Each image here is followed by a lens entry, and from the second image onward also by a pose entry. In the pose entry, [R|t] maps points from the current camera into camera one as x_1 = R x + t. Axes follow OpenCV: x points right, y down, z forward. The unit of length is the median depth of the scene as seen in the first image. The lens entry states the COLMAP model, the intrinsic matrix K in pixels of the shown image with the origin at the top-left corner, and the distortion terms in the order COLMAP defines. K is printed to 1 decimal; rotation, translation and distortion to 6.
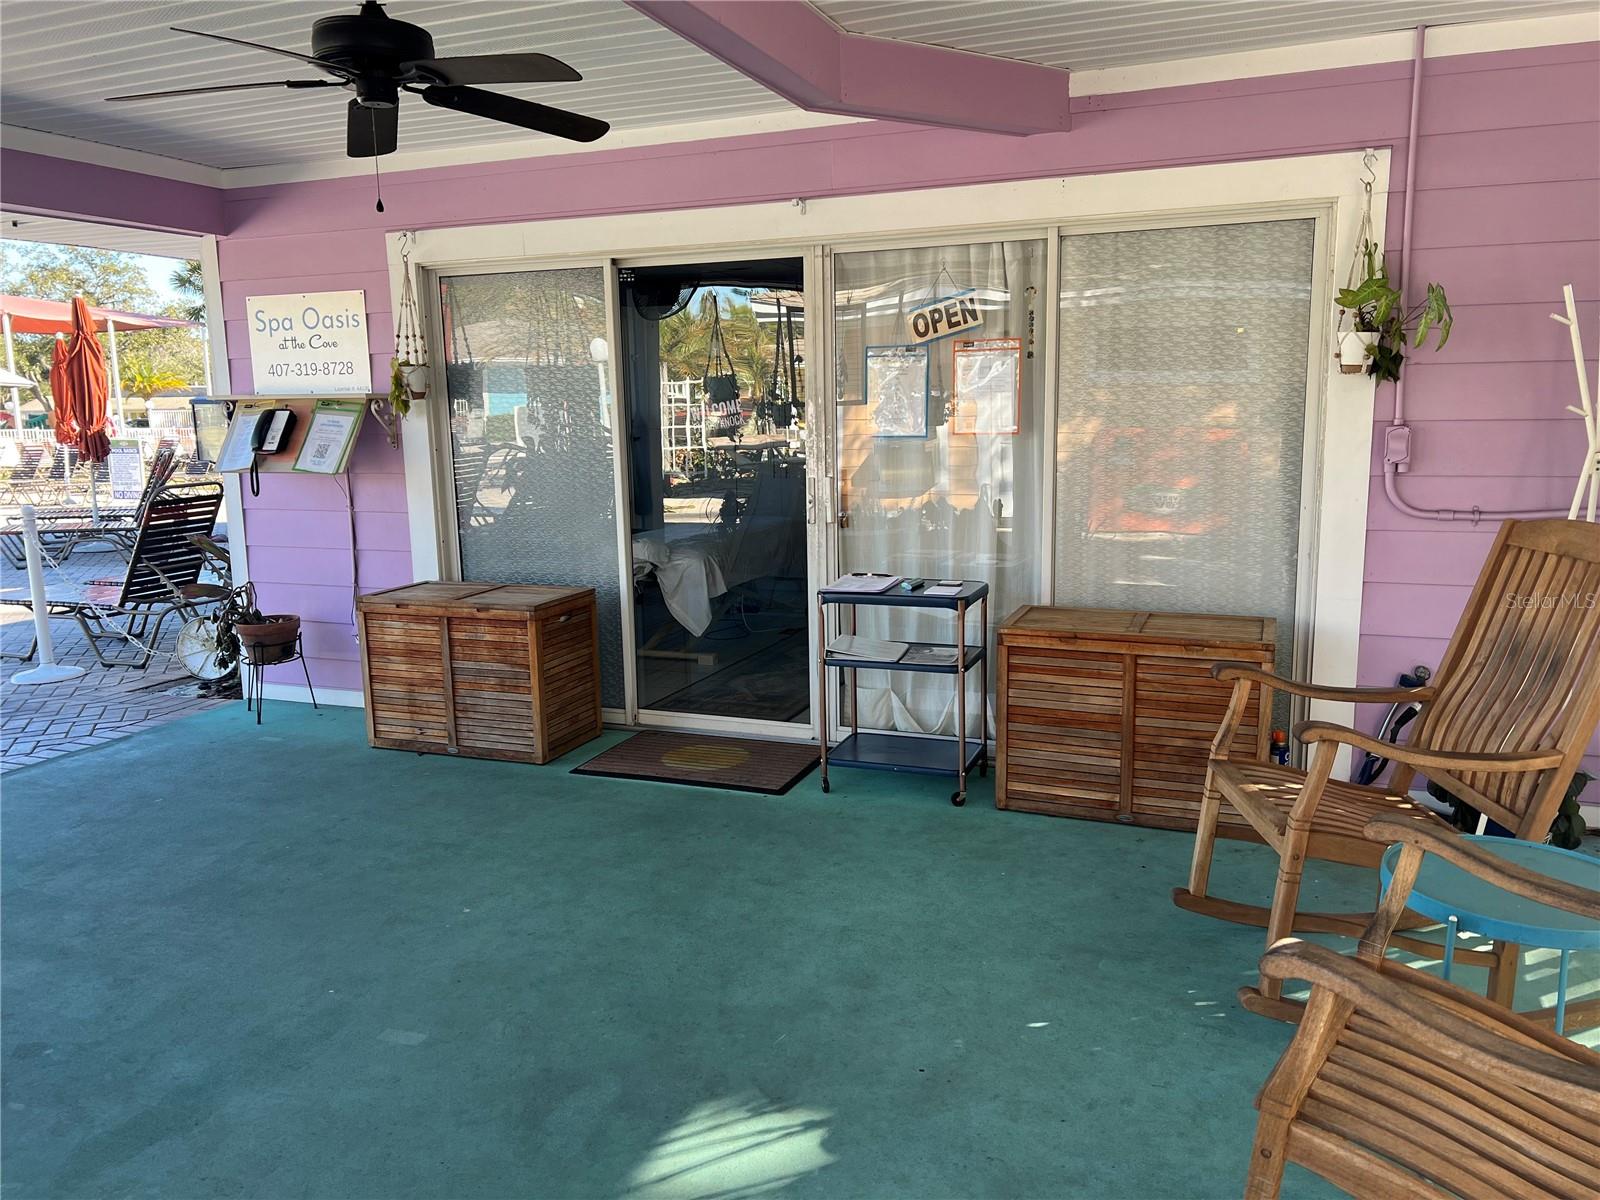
lens RADIAL K [[1197.1, 0, 804.6], [0, 1197.1, 602.6], [0, 0, 1]] dist [0.070872, -0.084469]
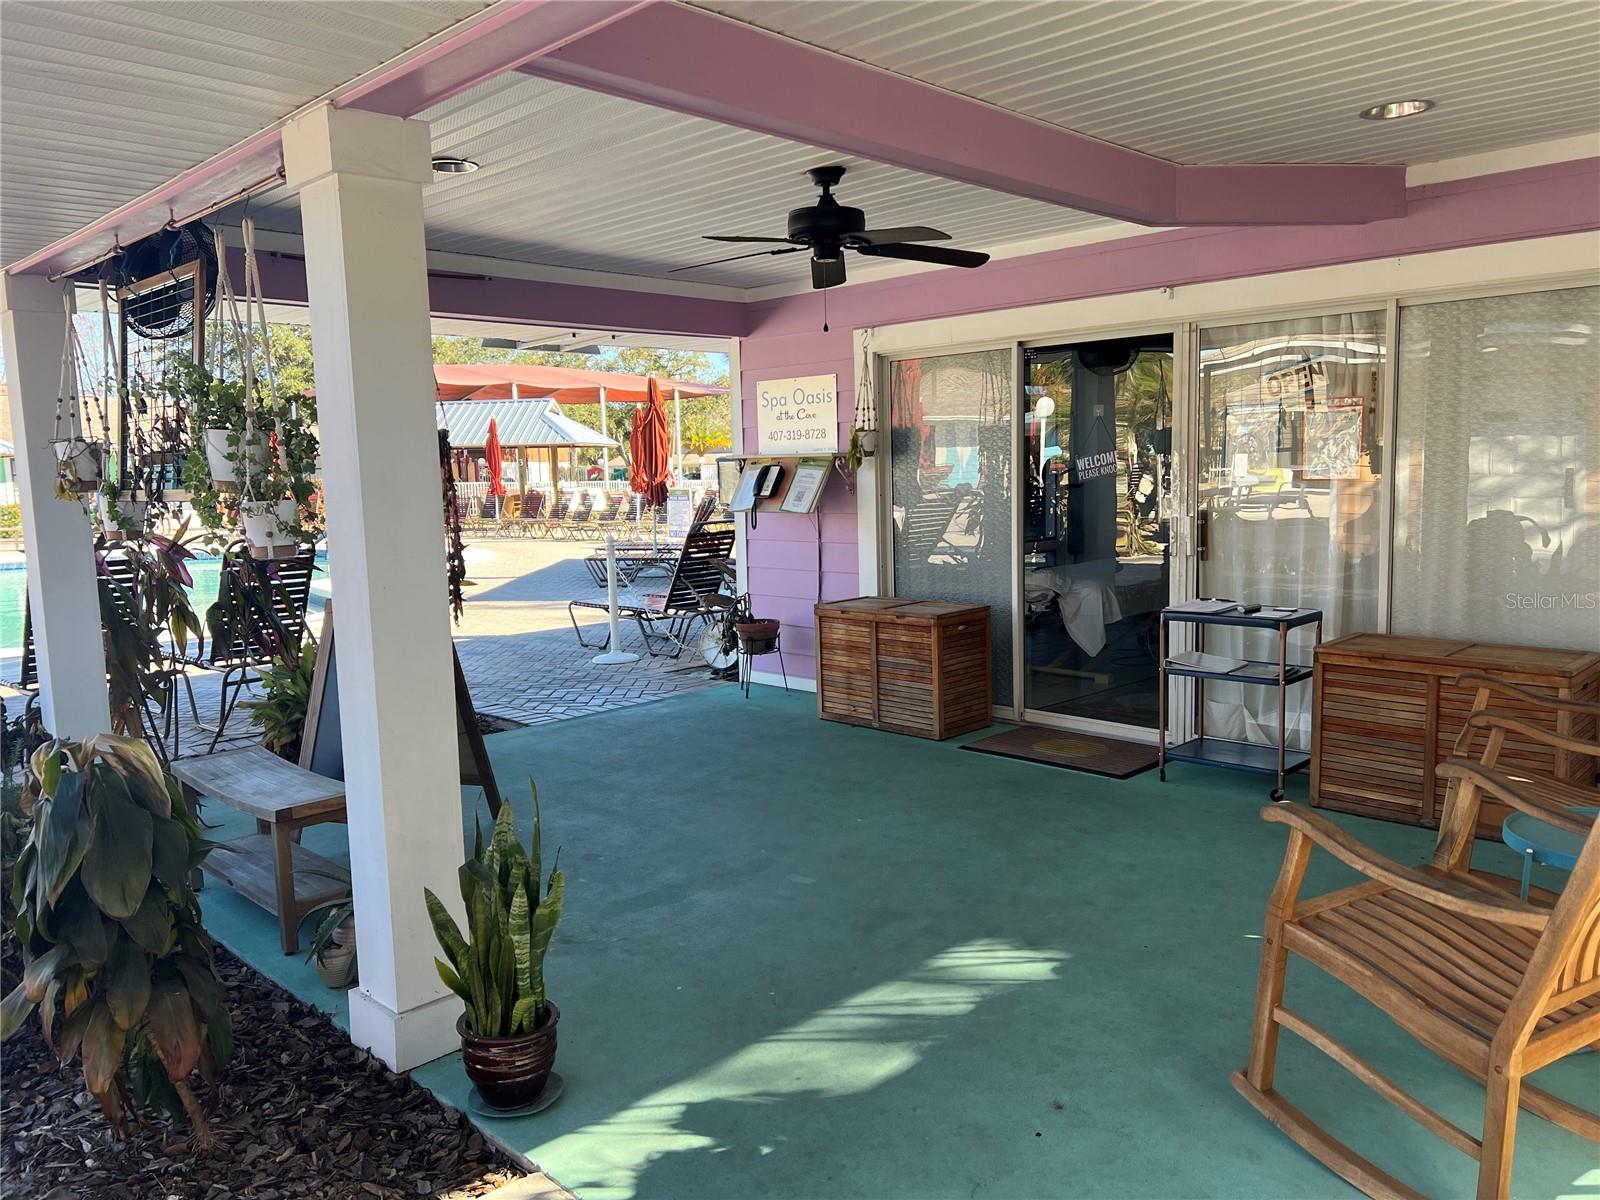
lens RADIAL K [[1196.3, 0, 801.9], [0, 1196.3, 606.6], [0, 0, 1]] dist [0.150353, -0.263467]
pose [[0.917581, 0.041083, -0.395421, 0.142586], [-0.055992, 0.998086, -0.026234, 0.033850], [0.393586, 0.046212, 0.918125, -0.226096]]
